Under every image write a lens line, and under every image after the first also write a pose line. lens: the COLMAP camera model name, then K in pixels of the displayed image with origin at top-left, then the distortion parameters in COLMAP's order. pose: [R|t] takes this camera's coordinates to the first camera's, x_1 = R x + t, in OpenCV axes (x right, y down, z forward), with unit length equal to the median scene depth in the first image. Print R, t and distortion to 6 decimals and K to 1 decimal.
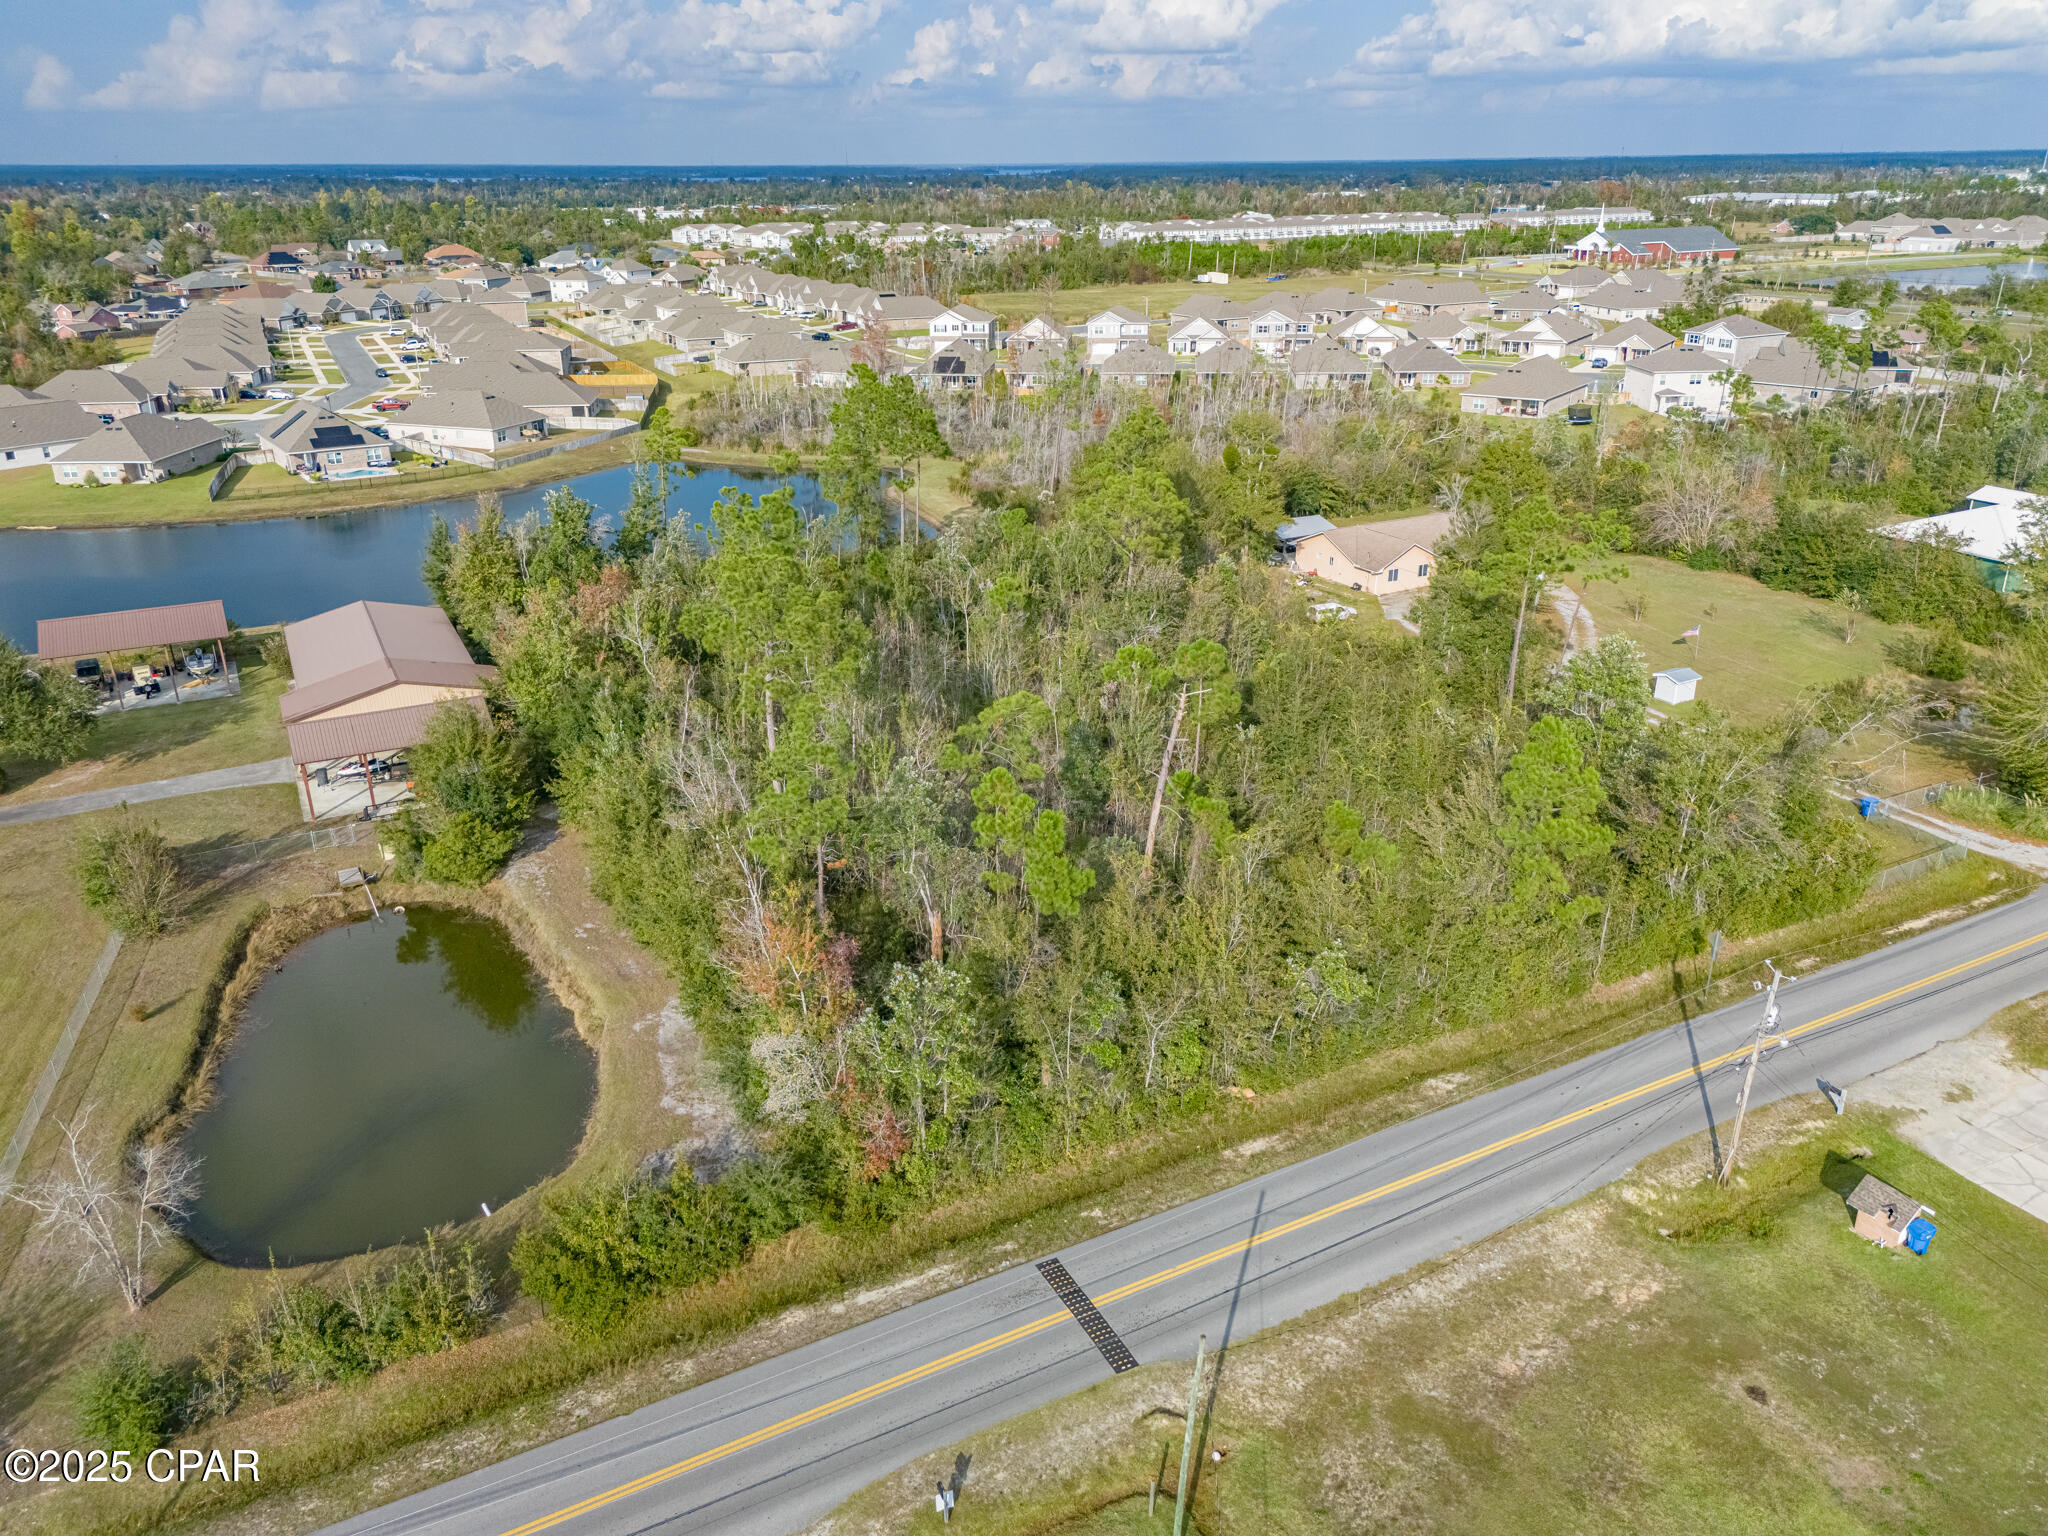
lens RADIAL K [[1505.1, 0, 1014.9], [0, 1505.1, 768.0], [0, 0, 1]] dist [0.057764, -0.044660]
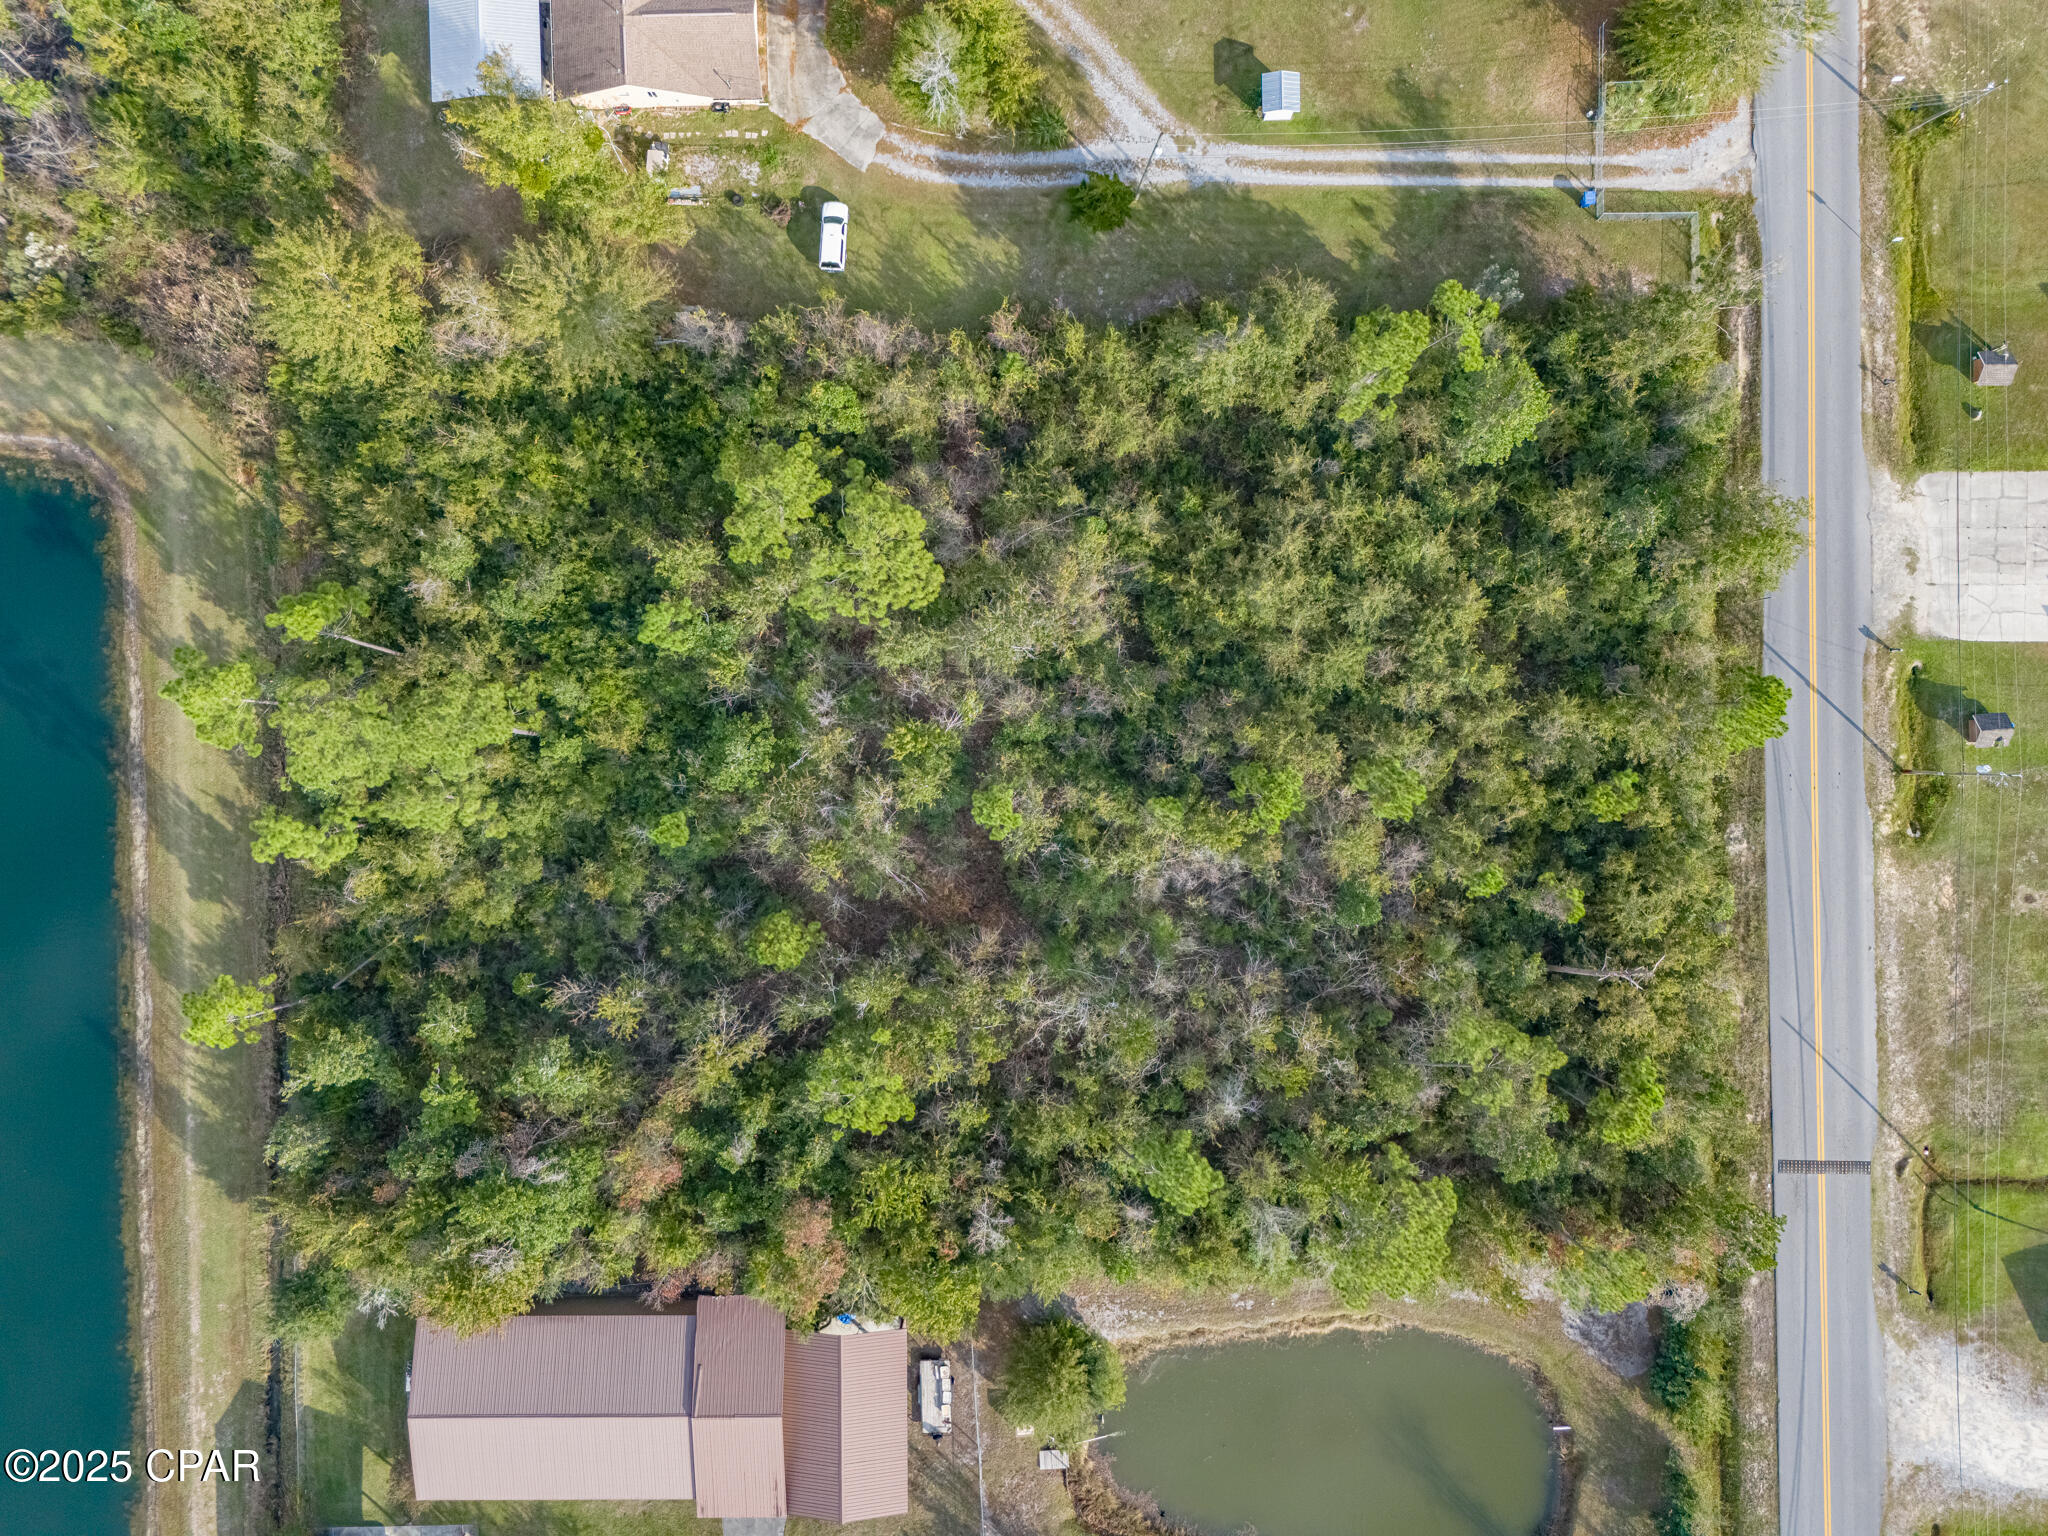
lens RADIAL K [[1505.1, 0, 1021.4], [0, 1505.1, 766.8], [0, 0, 1]] dist [0.057764, -0.044660]
pose [[0.452261, -0.891867, -0.005704, 0.008492], [0.339504, 0.166240, 0.925797, -0.308824], [-0.824740, -0.420639, 0.377977, 0.225306]]
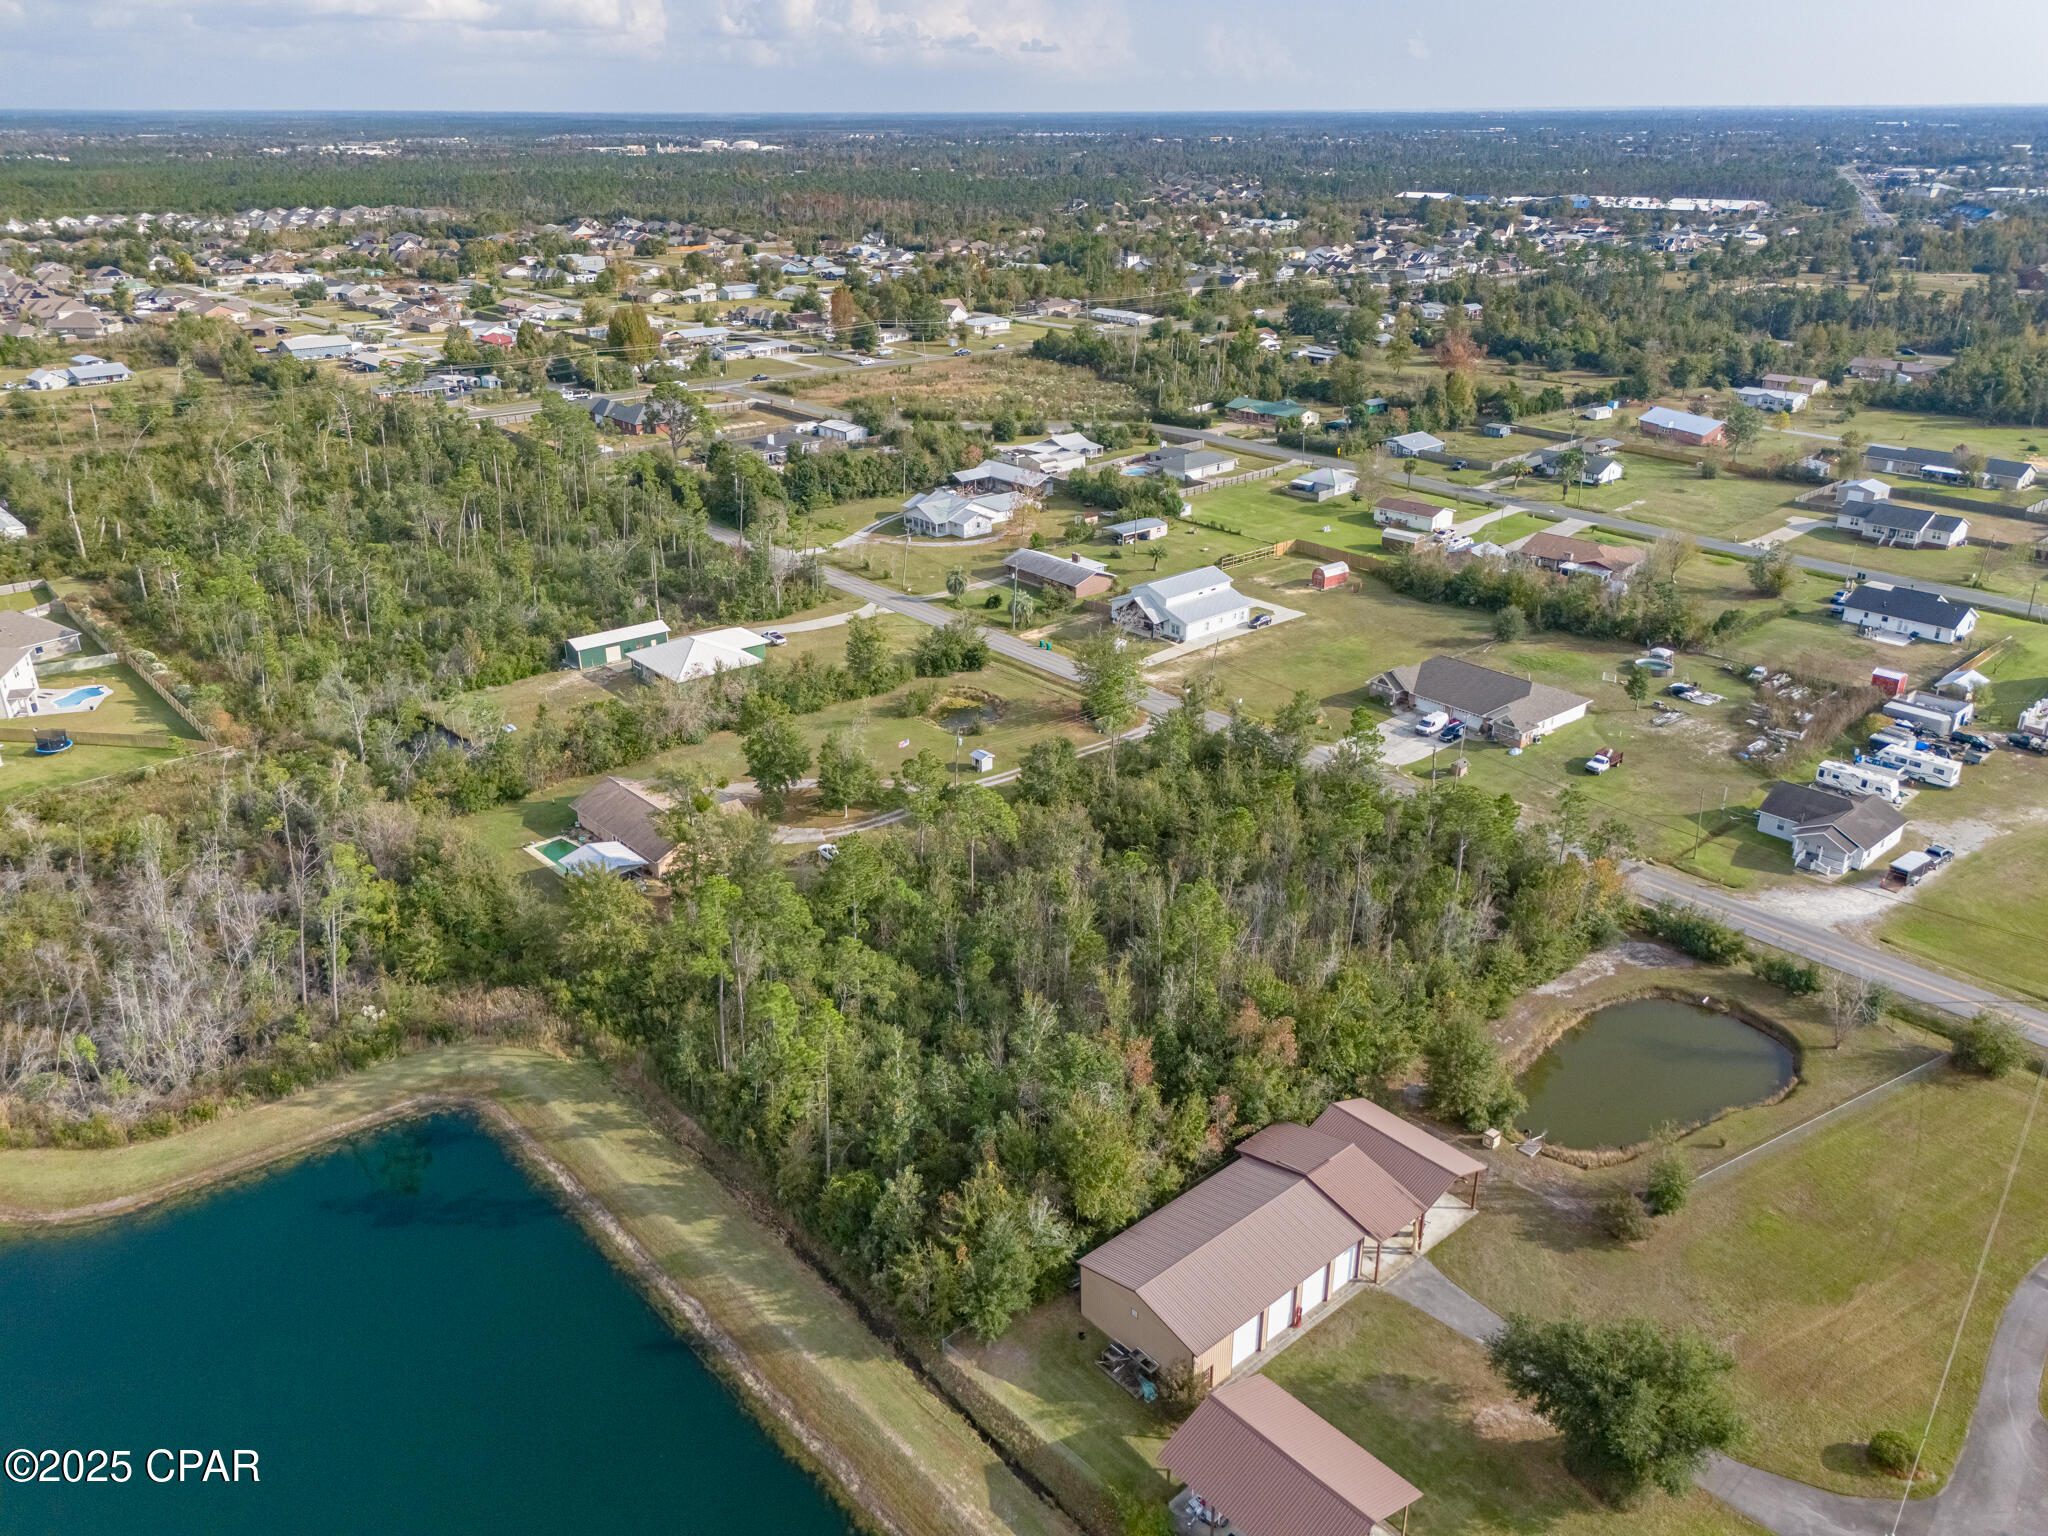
lens RADIAL K [[1505.1, 0, 1026.7], [0, 1505.1, 781.0], [0, 0, 1]] dist [0.057764, -0.044660]
pose [[-0.239927, -0.387444, 0.890125, -0.411372], [0.363425, 0.814386, 0.452436, -0.289773], [-0.900199, 0.432045, -0.054587, 0.380755]]
